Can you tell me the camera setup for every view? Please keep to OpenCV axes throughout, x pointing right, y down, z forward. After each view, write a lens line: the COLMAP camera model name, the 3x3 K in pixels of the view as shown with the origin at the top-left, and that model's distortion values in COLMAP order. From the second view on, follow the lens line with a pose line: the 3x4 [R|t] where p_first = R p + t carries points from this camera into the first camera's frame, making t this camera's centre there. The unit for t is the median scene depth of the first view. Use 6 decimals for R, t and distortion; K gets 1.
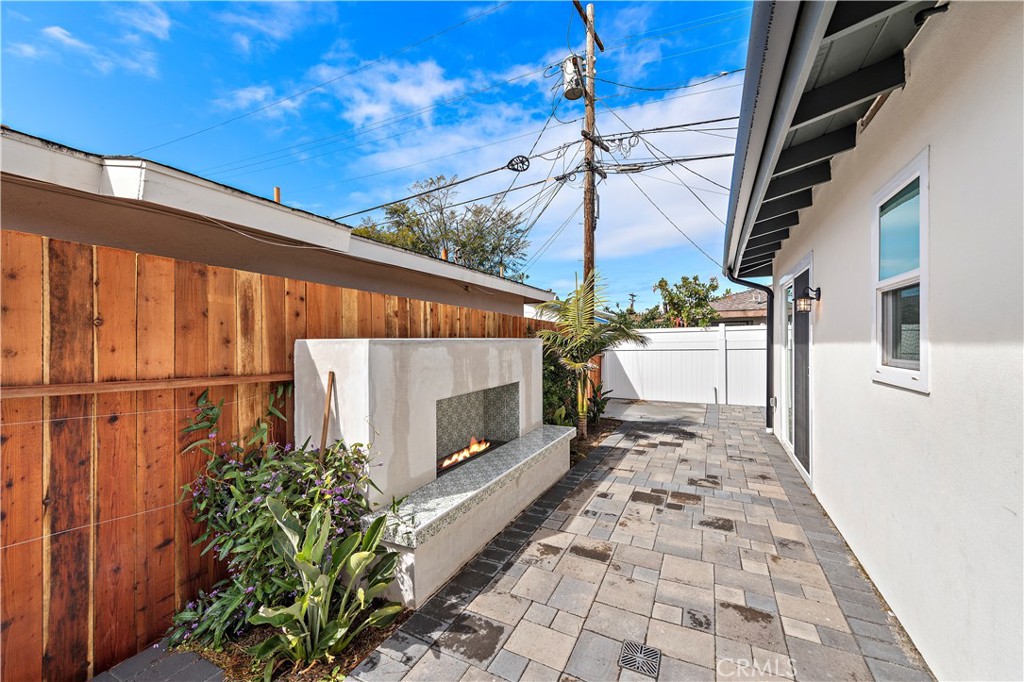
lens RADIAL K [[401.9, 0, 512.7], [0, 401.9, 341.4], [0, 0, 1]] dist [0.009001, -0.001289]
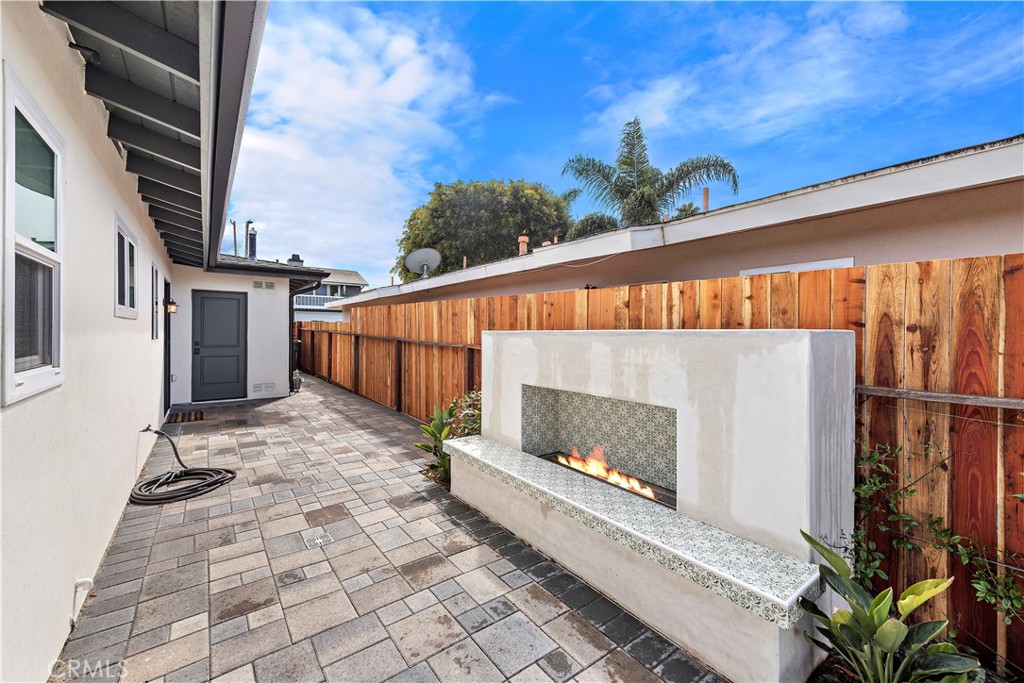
lens RADIAL K [[401.9, 0, 511.1], [0, 401.9, 333.3], [0, 0, 1]] dist [0.009001, -0.001289]
pose [[-0.449060, 0.005577, -0.893484, 0.748968], [-0.004755, 0.999951, 0.008632, -0.007933], [0.893489, 0.008125, -0.449011, 1.294893]]
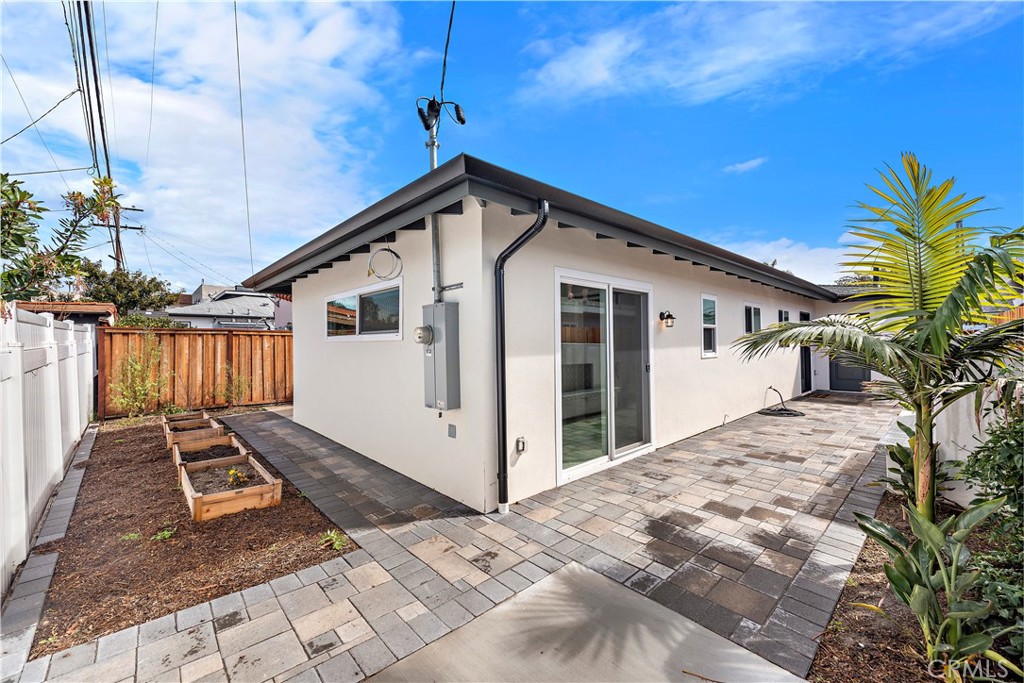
lens RADIAL K [[401.9, 0, 508.6], [0, 401.9, 343.9], [0, 0, 1]] dist [0.009001, -0.001289]
pose [[-0.931592, 0.018143, 0.363051, 0.786037], [0.018779, 0.999822, -0.001777, -0.015661], [-0.363019, 0.005163, -0.931767, 2.856195]]
